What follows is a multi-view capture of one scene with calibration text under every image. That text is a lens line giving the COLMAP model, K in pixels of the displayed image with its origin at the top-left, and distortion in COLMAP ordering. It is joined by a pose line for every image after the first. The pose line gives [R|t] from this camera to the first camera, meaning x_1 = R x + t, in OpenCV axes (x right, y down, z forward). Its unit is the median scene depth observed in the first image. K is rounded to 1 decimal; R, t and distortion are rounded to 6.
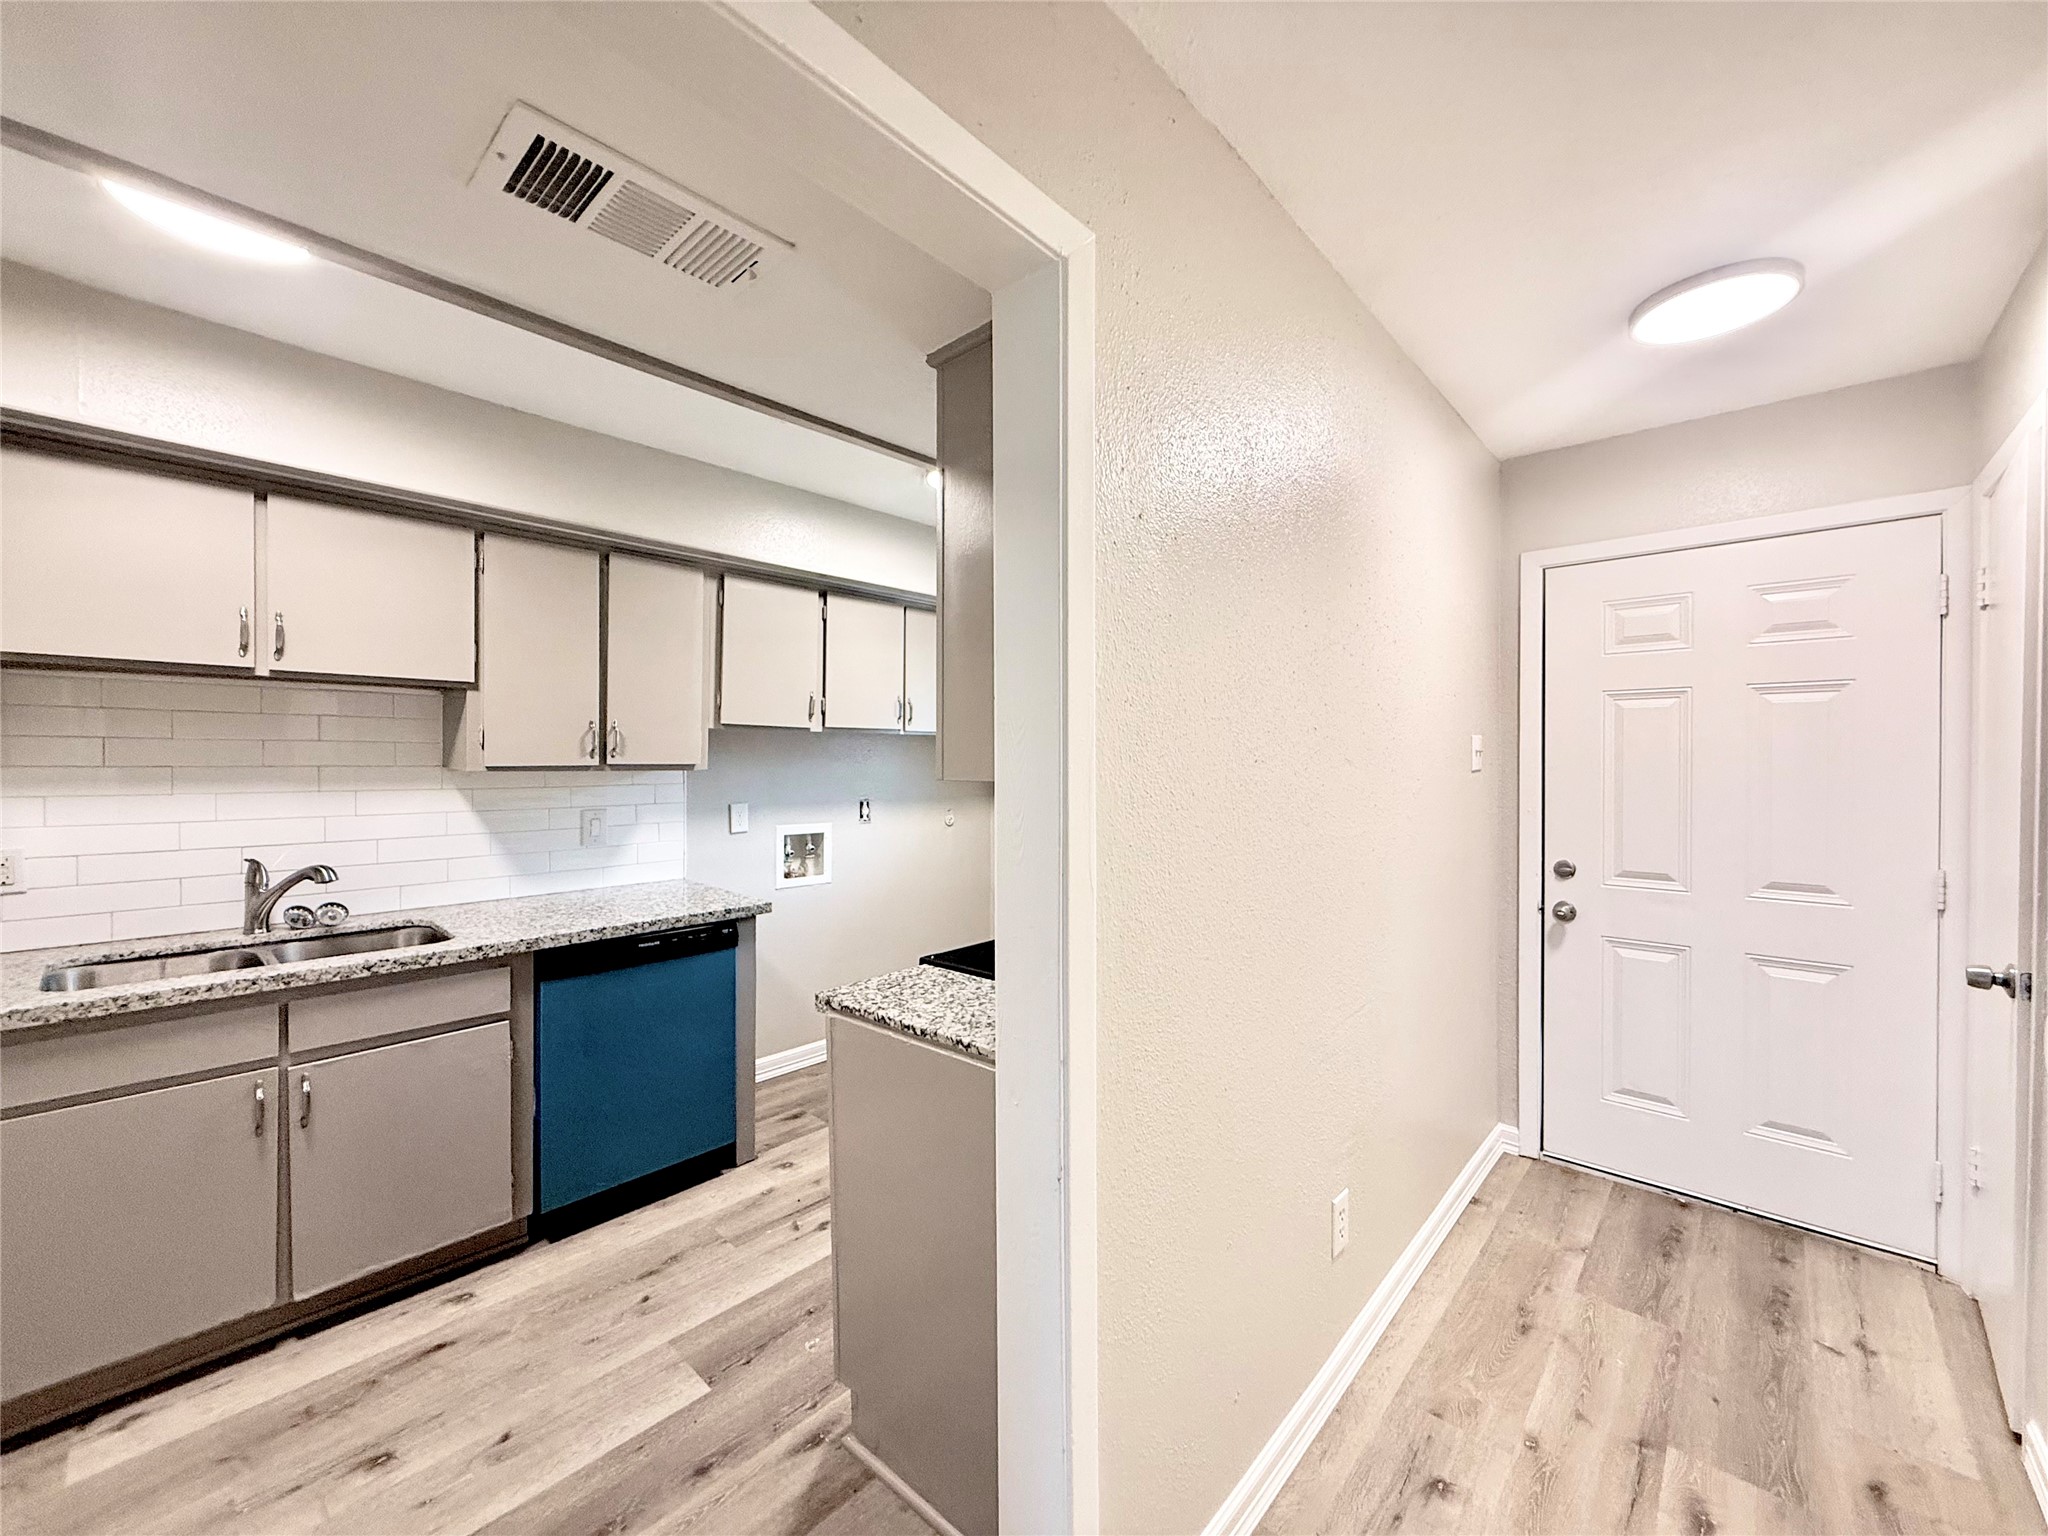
lens RADIAL K [[807.7, 0, 1017.9], [0, 807.7, 764.3], [0, 0, 1]] dist [-0.000710, 0.000081]
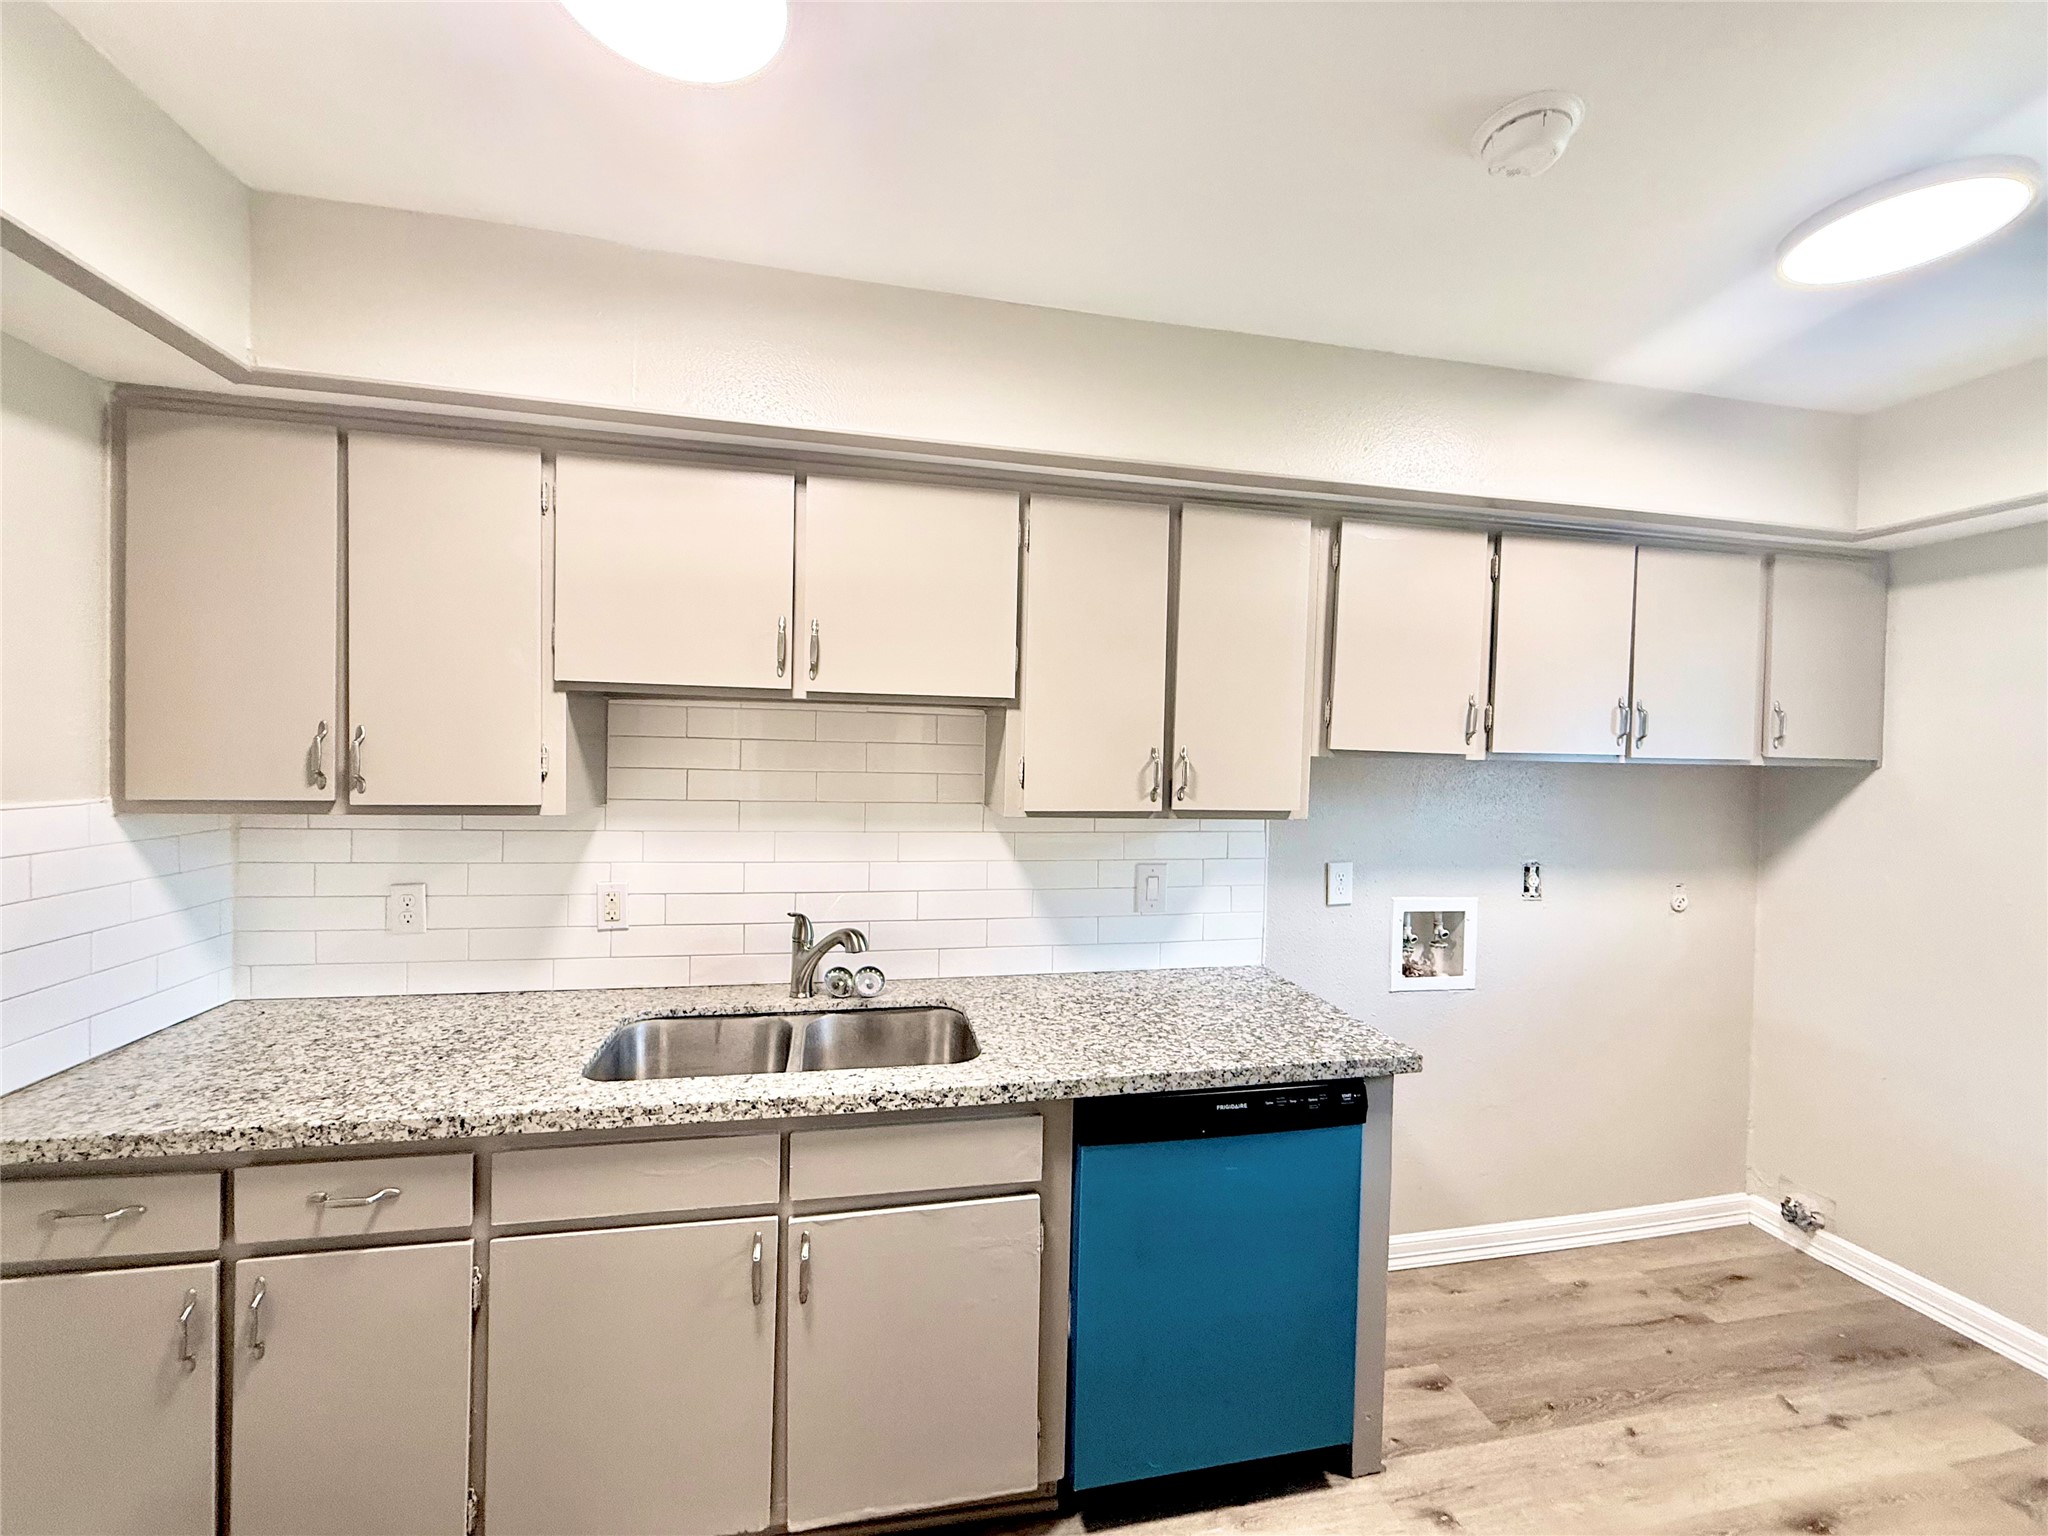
lens RADIAL K [[807.7, 0, 1017.9], [0, 807.7, 764.3], [0, 0, 1]] dist [-0.000710, 0.000081]
pose [[0.808852, 0.019602, -0.587685, -0.236838], [-0.021917, 0.999755, 0.003181, -0.043901], [0.587603, 0.010307, 0.809084, 0.407676]]
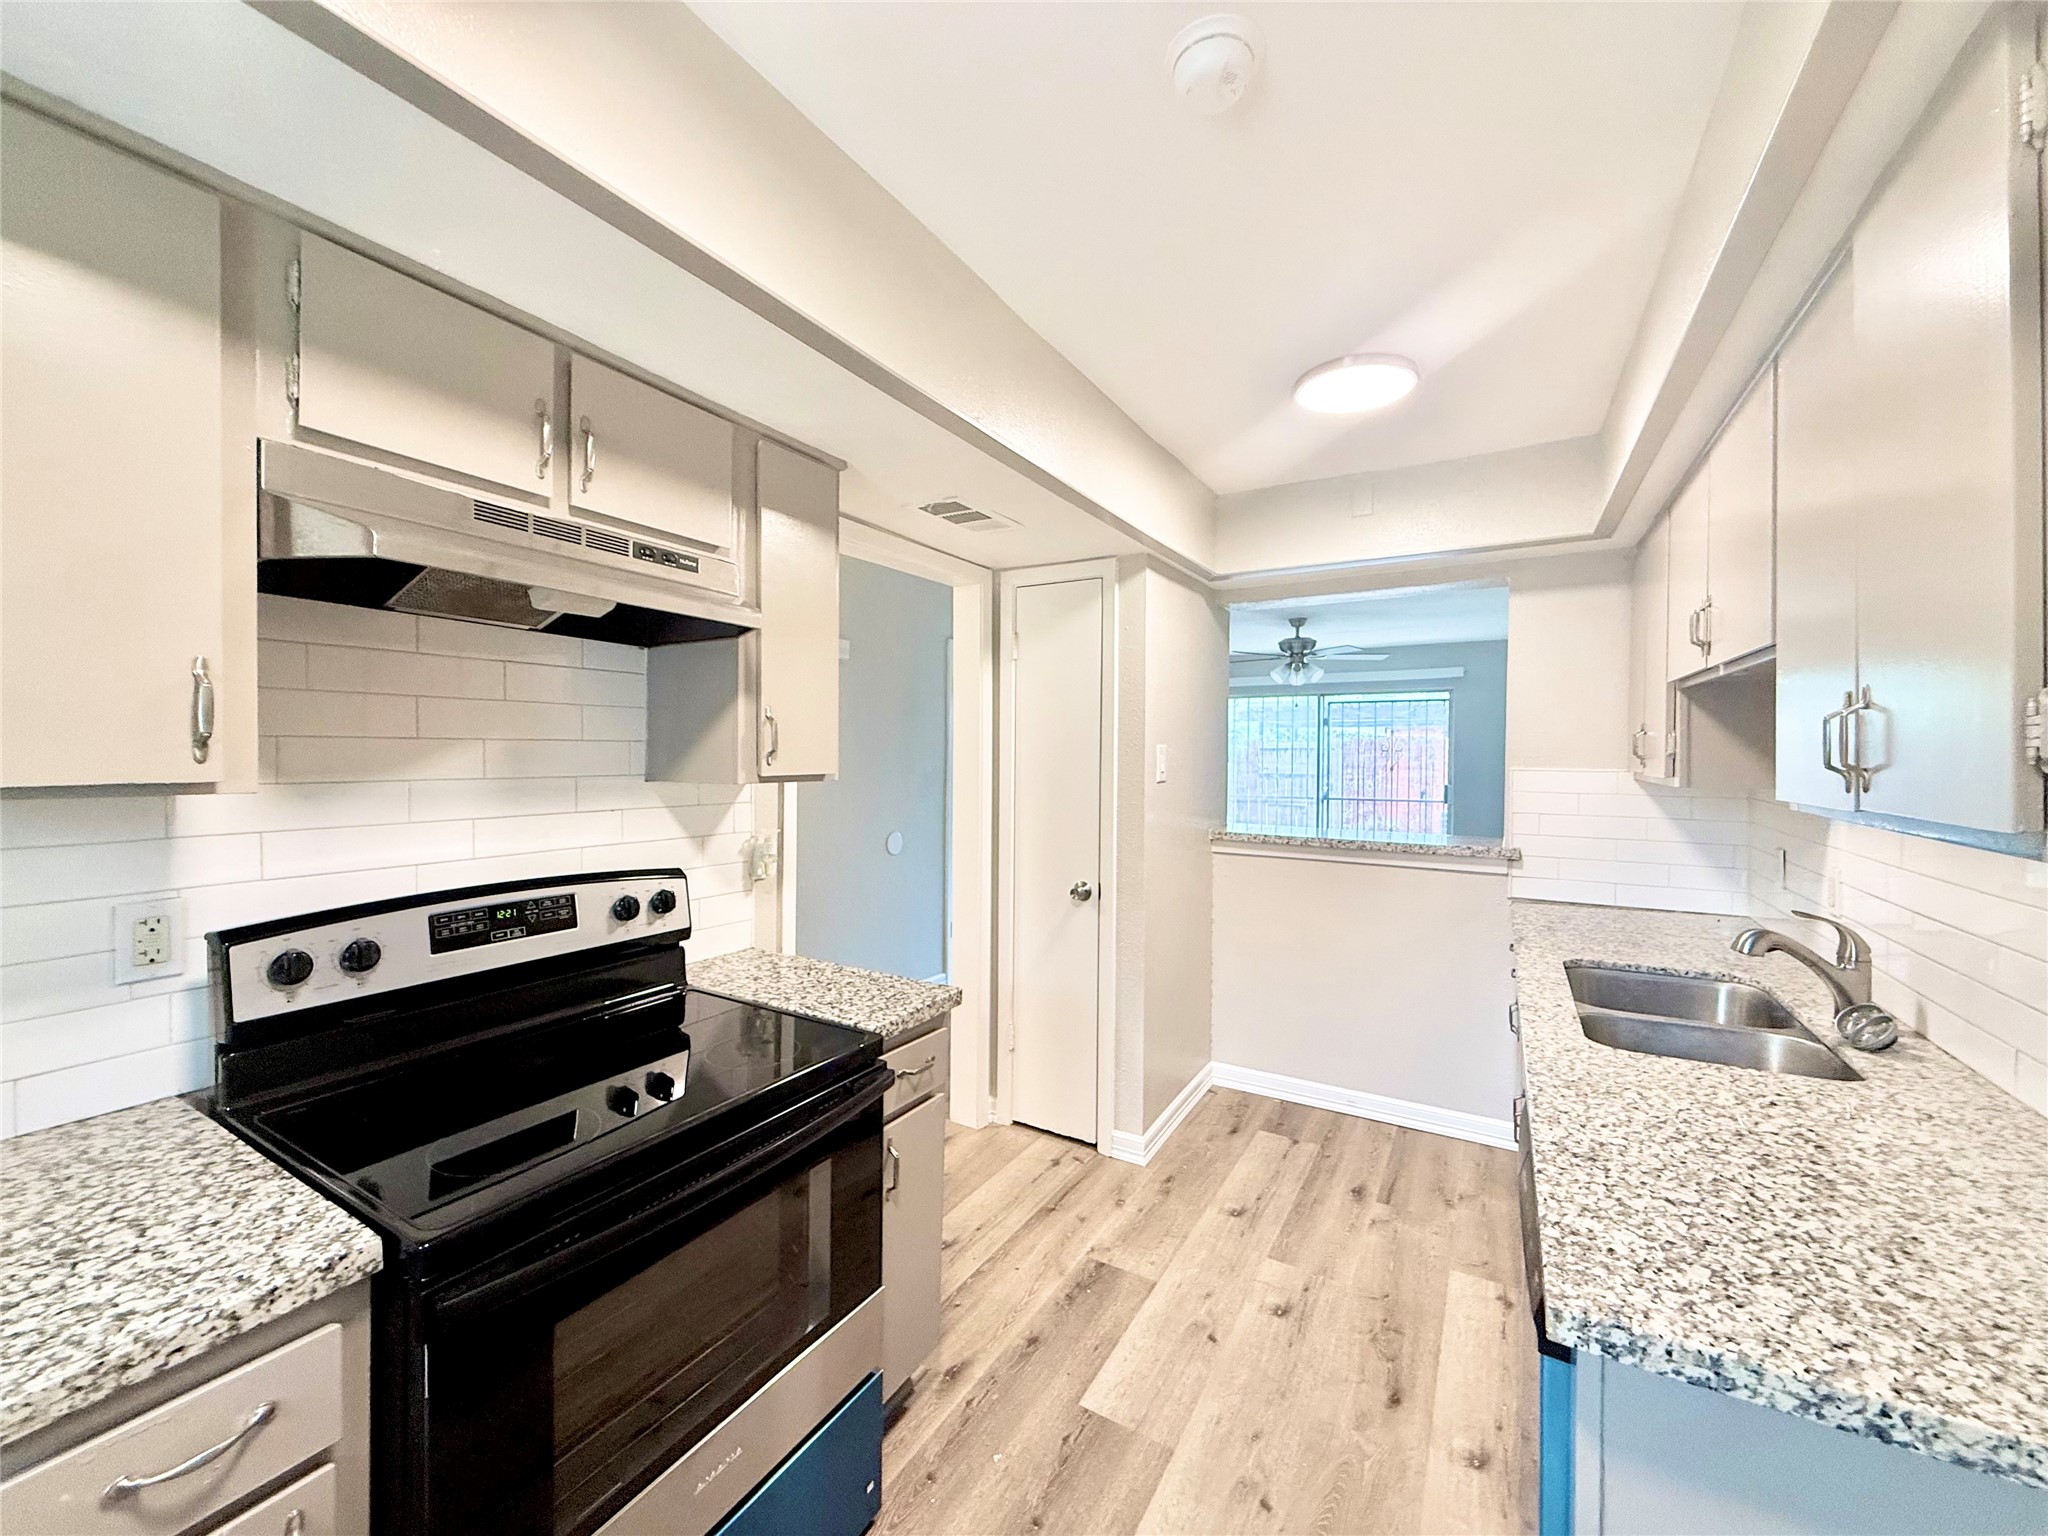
lens RADIAL K [[807.7, 0, 1017.9], [0, 807.7, 764.3], [0, 0, 1]] dist [-0.000710, 0.000081]
pose [[-0.979255, -0.005877, -0.202544, -0.074587], [-0.011334, 0.999603, 0.025789, -0.029133], [0.202312, 0.027550, -0.978933, 1.452988]]
